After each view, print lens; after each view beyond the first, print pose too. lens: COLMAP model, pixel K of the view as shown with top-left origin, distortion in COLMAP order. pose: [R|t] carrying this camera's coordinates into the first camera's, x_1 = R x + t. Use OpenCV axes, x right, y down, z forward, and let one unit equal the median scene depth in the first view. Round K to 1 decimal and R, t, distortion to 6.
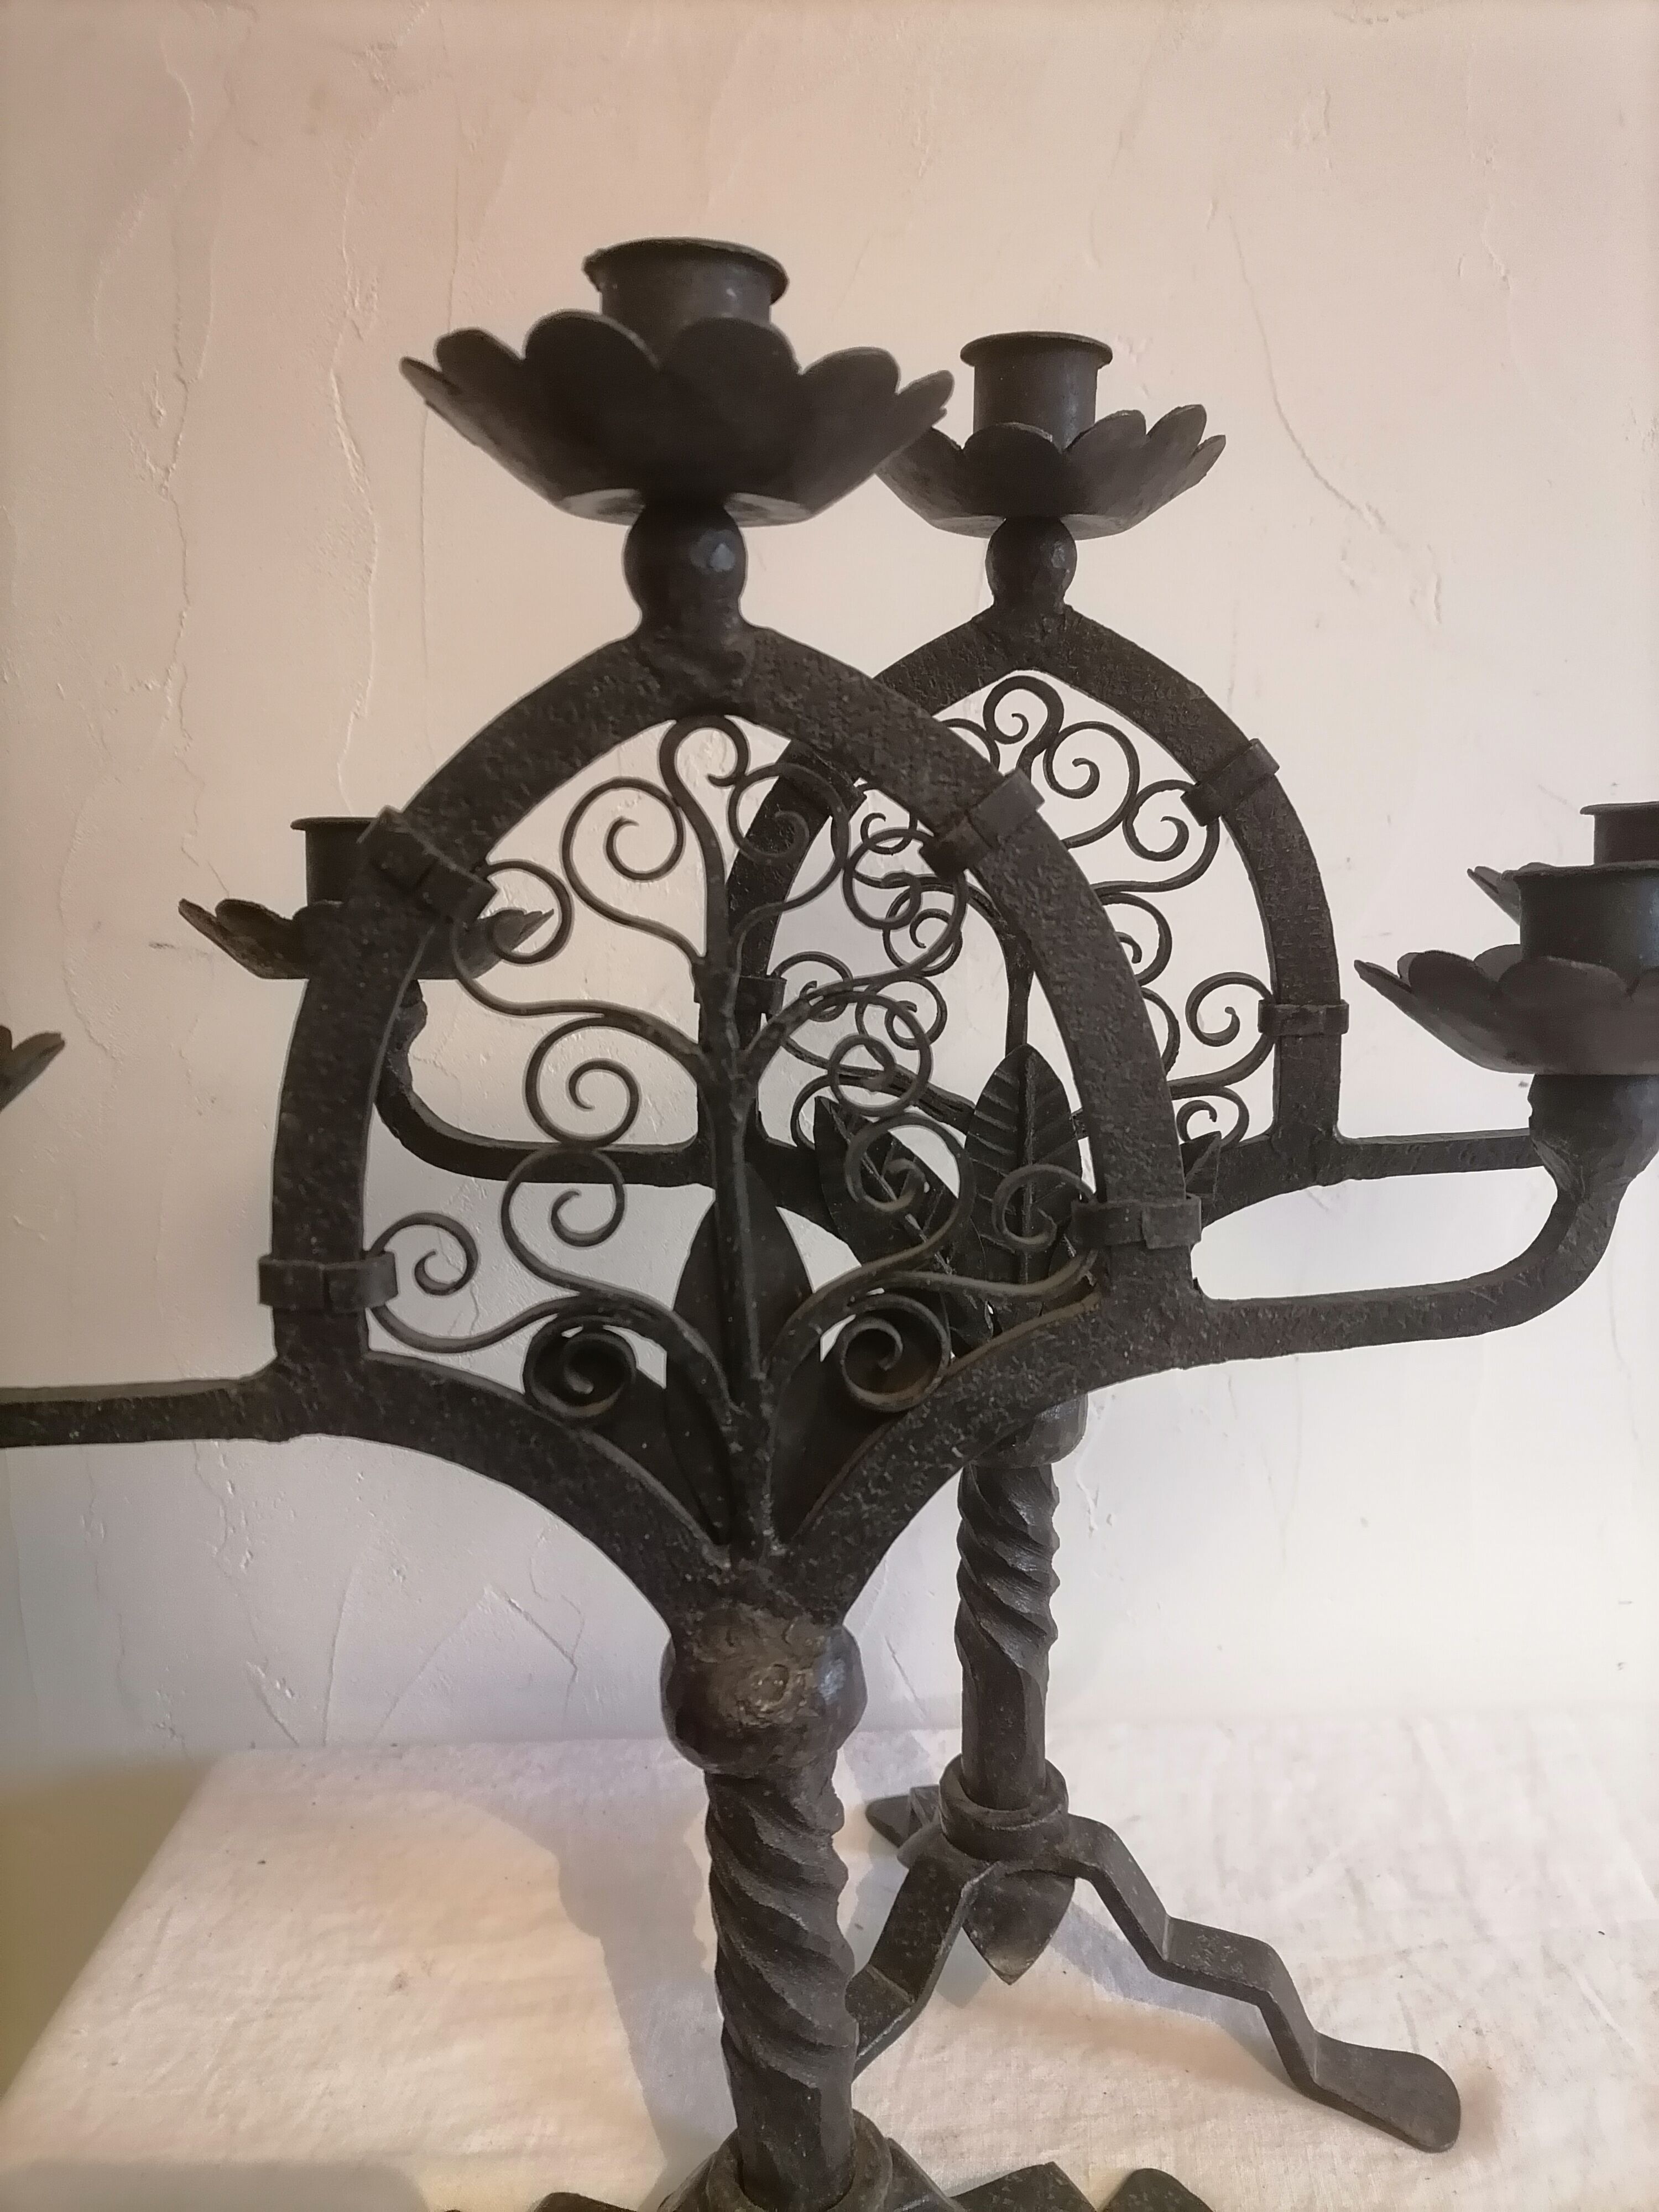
lens RADIAL K [[1647.8, 0, 834.7], [0, 1647.8, 1104.1], [0, 0, 1]] dist [0.004125, -0.003923]
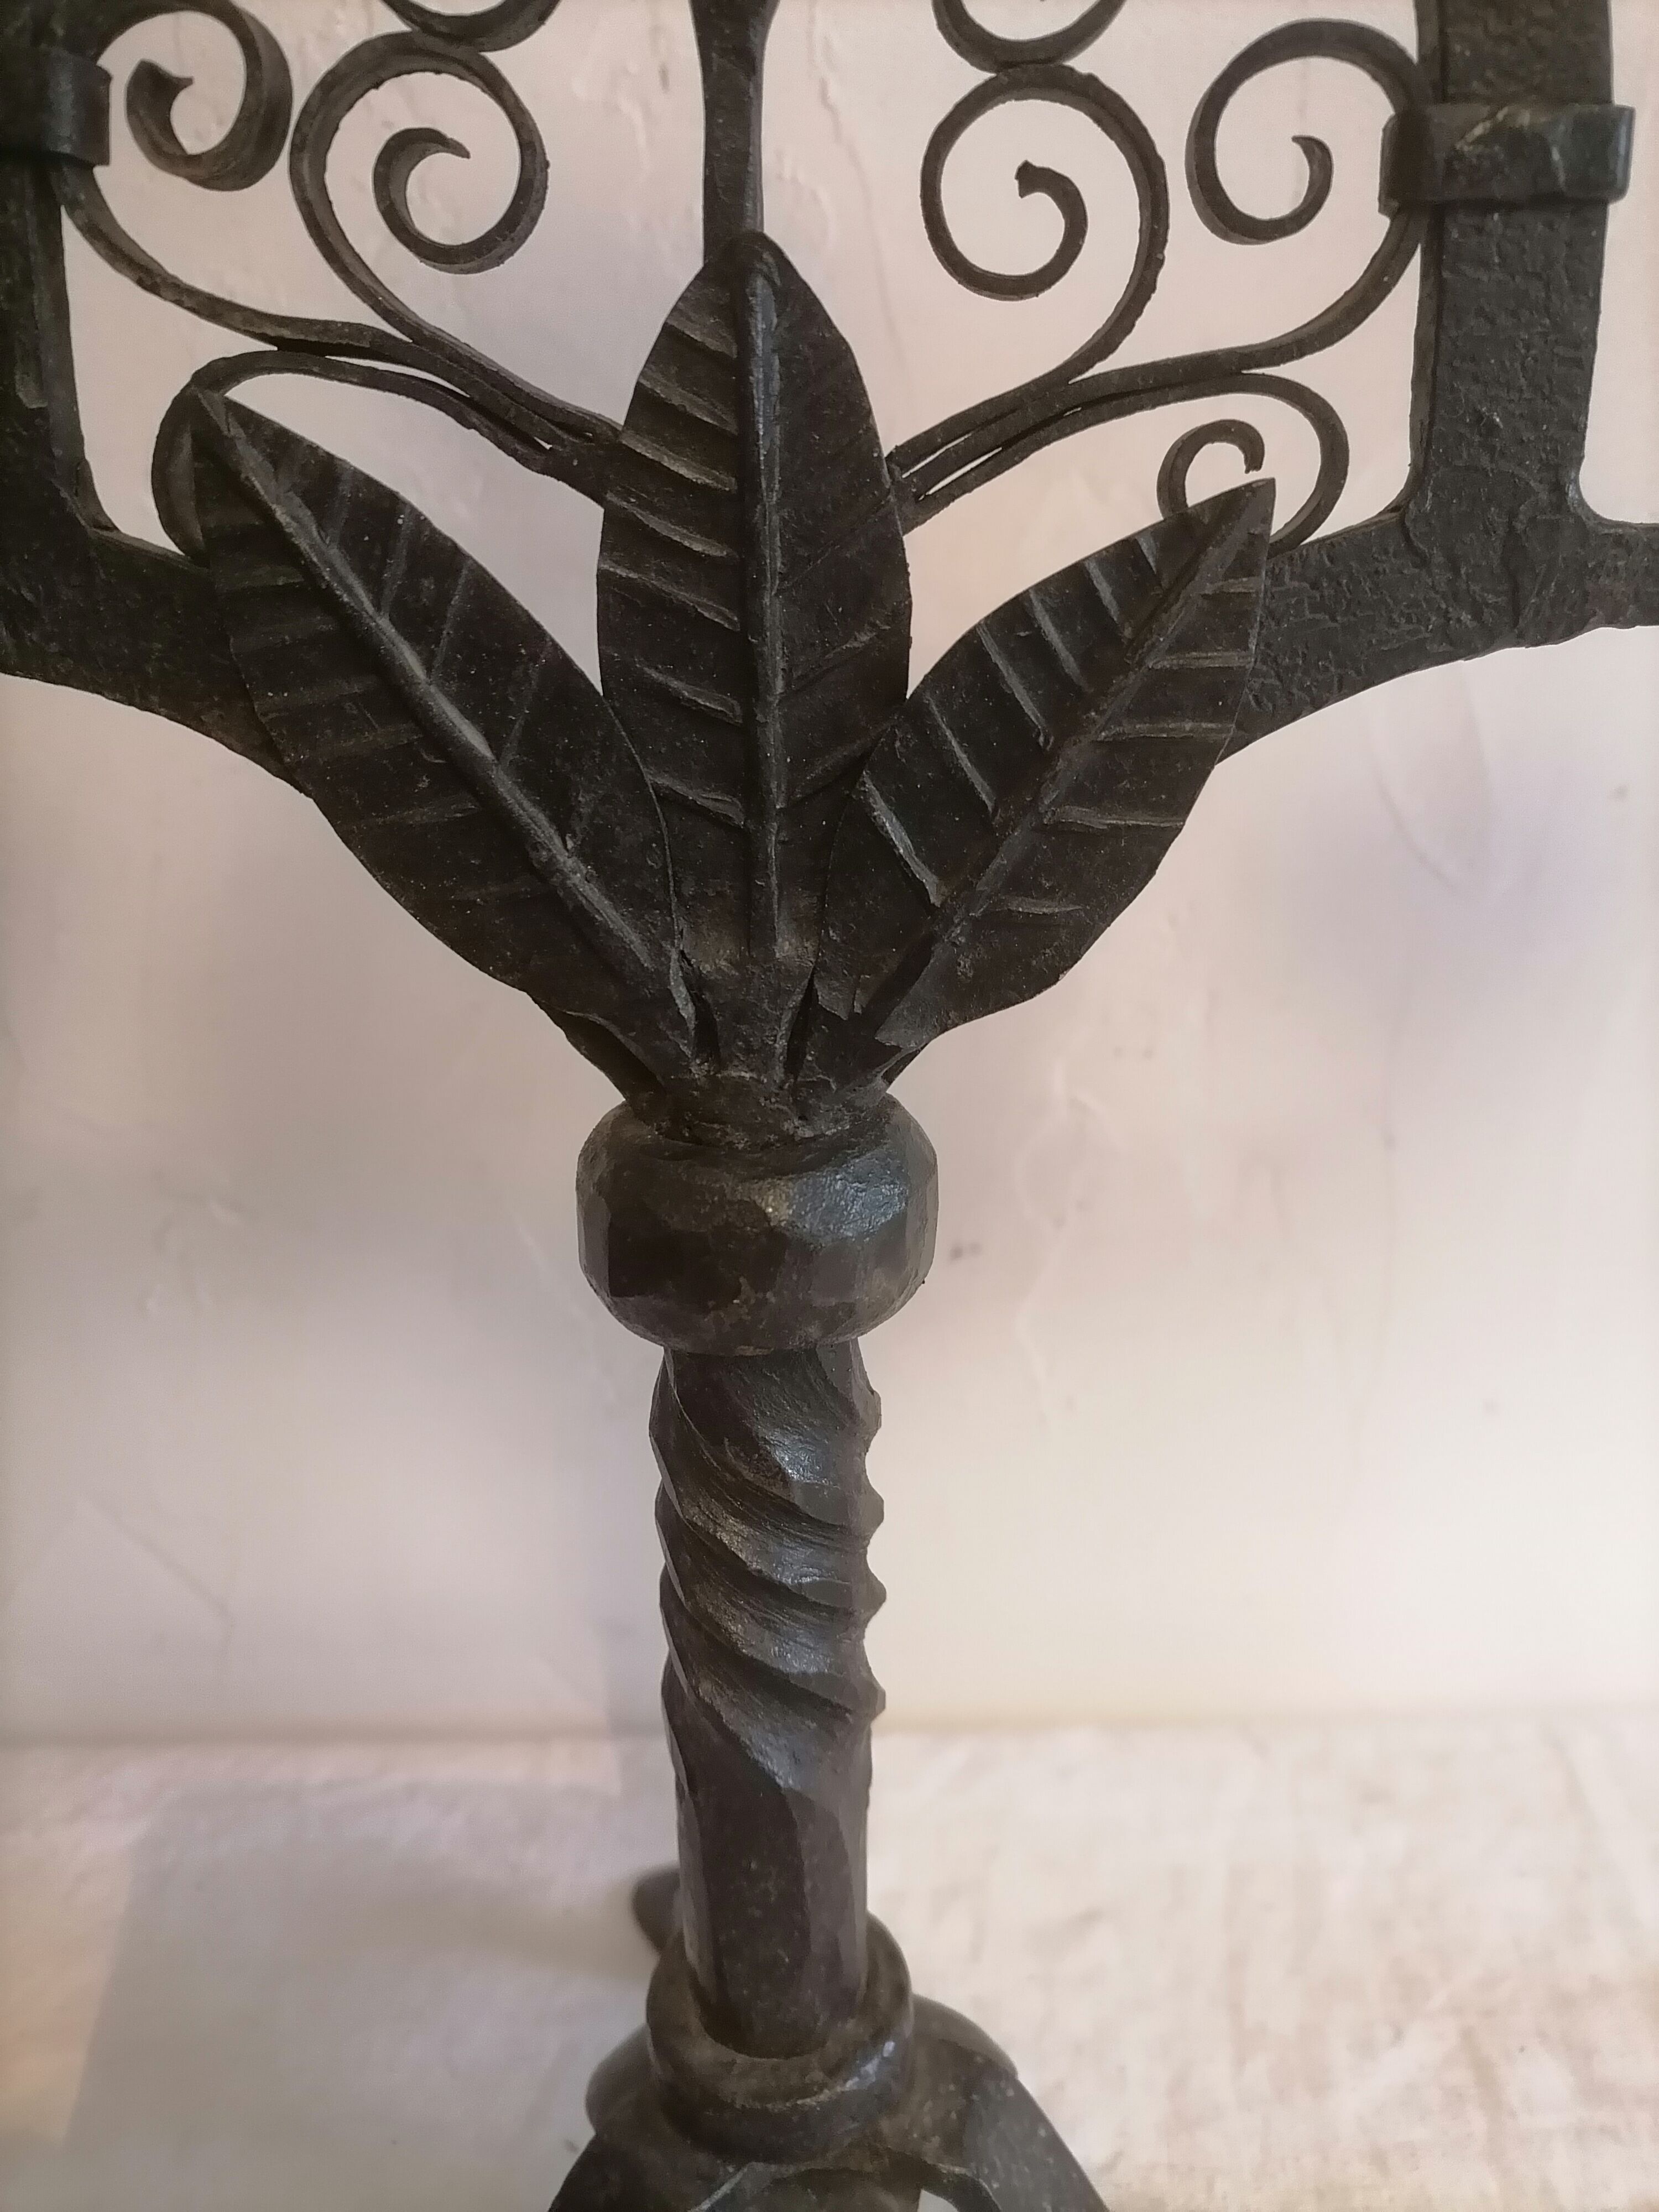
lens RADIAL K [[1674.1, 0, 836.7], [0, 1674.1, 1106.6], [0, 0, 1]] dist [-0.011987, -0.008327]
pose [[0.999731, 0.000023, -0.023210, 0.142245], [0.002511, 0.994023, 0.109145, 0.114618], [0.023073, -0.109174, 0.993755, 0.598019]]
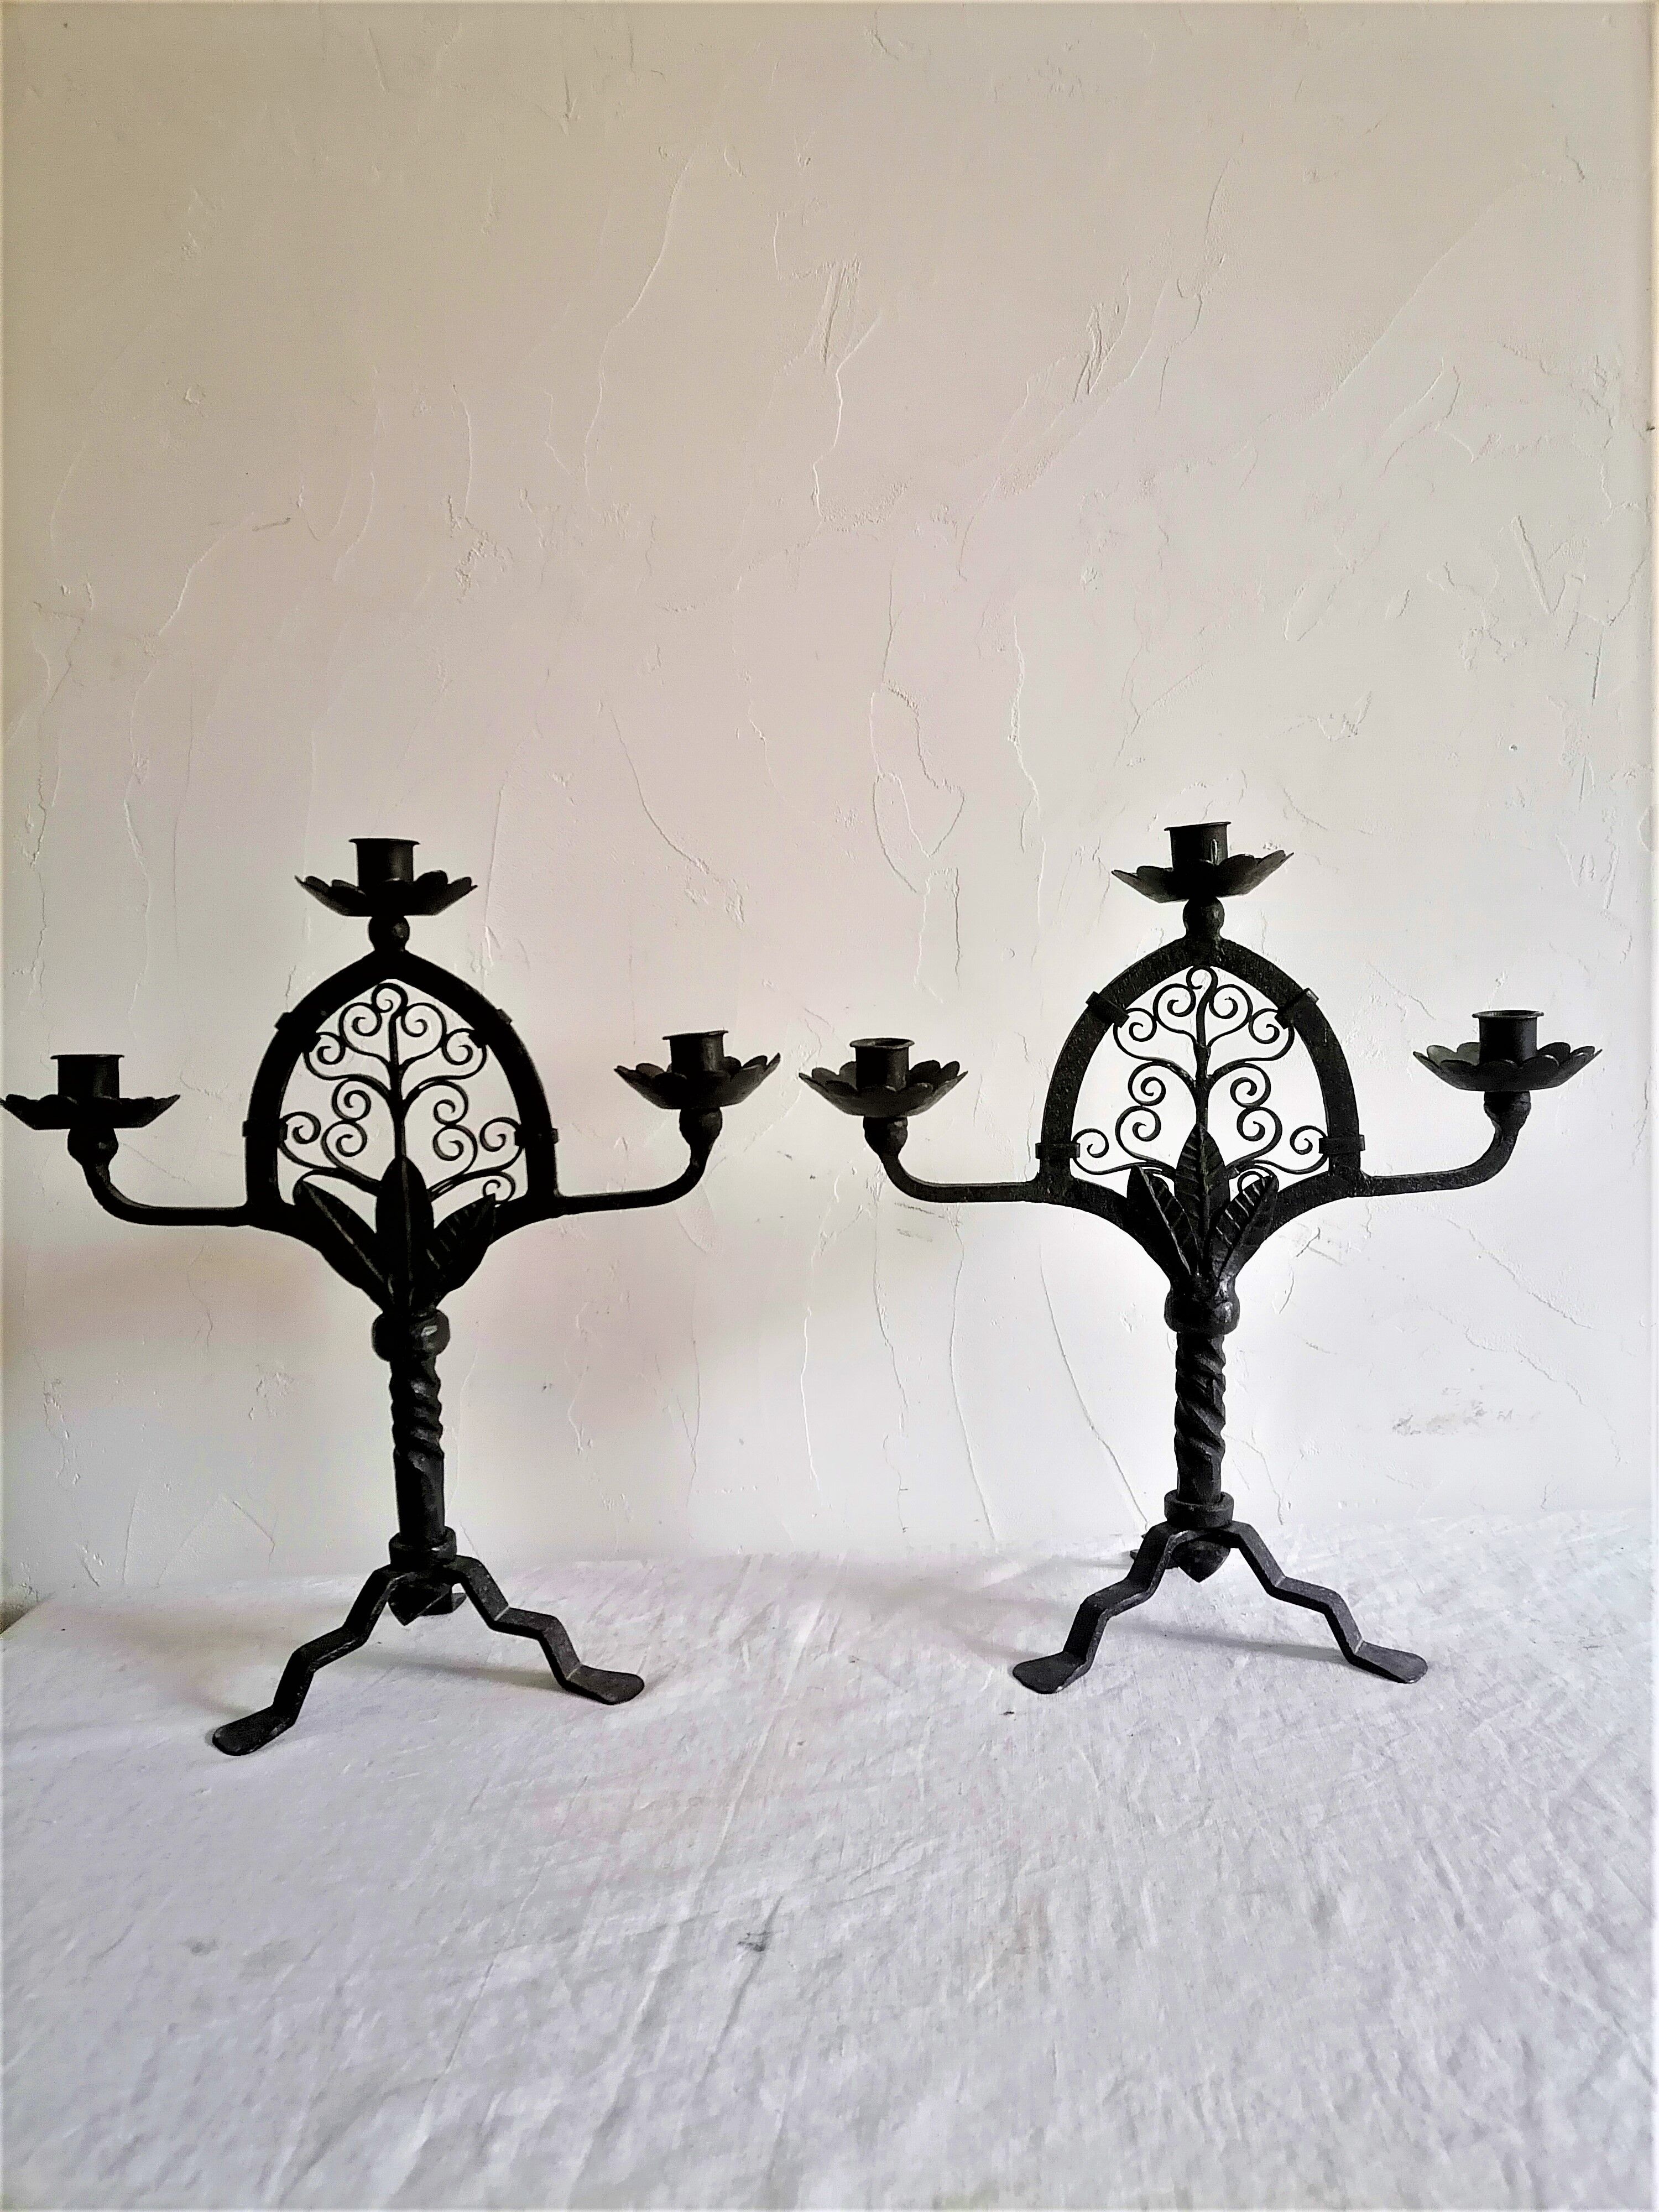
lens RADIAL K [[1658.0, 0, 870.6], [0, 1658.0, 1093.2], [0, 0, 1]] dist [-0.000194, -0.005671]
pose [[0.999726, -0.023379, 0.001457, 0.697628], [0.023407, 0.994712, -0.100005, 0.110245], [0.000889, 0.100011, 0.994986, -1.081598]]
